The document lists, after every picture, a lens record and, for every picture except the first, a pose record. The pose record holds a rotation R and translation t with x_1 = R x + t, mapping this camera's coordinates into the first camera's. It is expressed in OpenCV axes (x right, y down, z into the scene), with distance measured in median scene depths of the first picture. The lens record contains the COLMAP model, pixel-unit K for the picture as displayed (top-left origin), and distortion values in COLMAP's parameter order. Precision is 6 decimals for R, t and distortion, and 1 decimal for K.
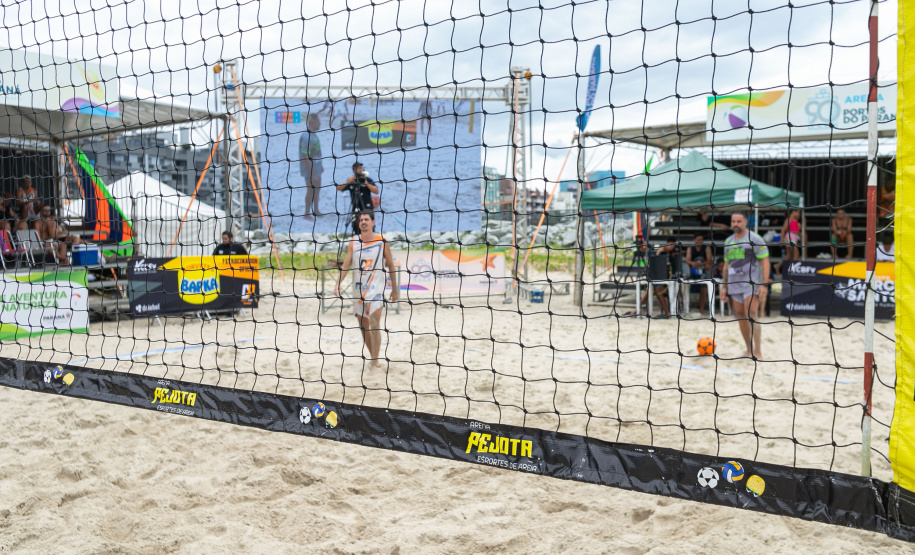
lens RADIAL K [[892.8, 0, 460.6], [0, 892.8, 281.2], [0, 0, 1]] dist [-0.069773, 0.039208]
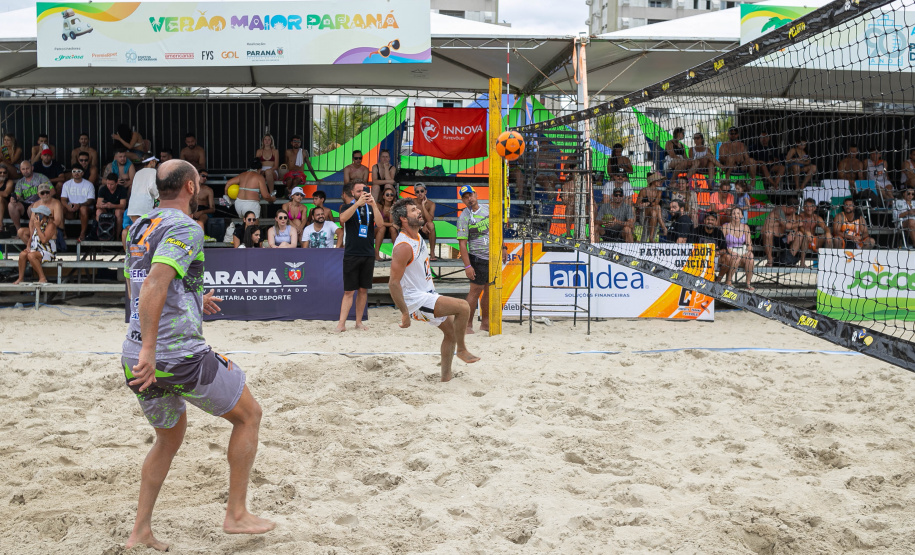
lens RADIAL K [[964.1, 0, 425.5], [0, 964.1, 254.7], [0, 0, 1]] dist [-0.073821, 0.042811]
pose [[0.534517, 0.062453, -0.842847, 0.091977], [-0.066322, 0.997290, 0.031836, -0.001135], [0.842551, 0.038882, 0.537211, -0.052359]]
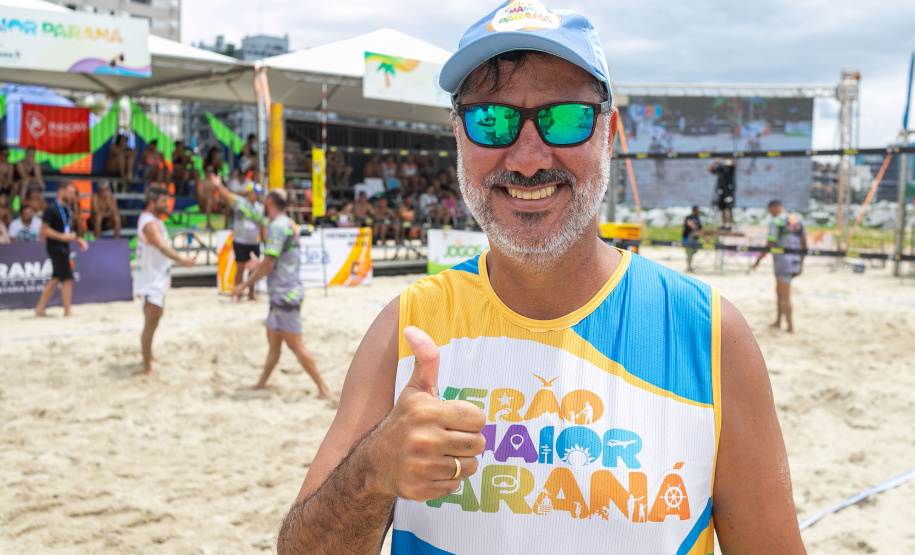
lens RADIAL K [[1002.7, 0, 507.8], [0, 1002.7, 282.9], [0, 0, 1]] dist [-0.062656, 0.028429]
pose [[0.975758, 0.044977, -0.214182, -0.242184], [-0.039984, 0.998819, 0.027586, 0.054610], [0.215170, -0.018354, 0.976404, -1.096258]]
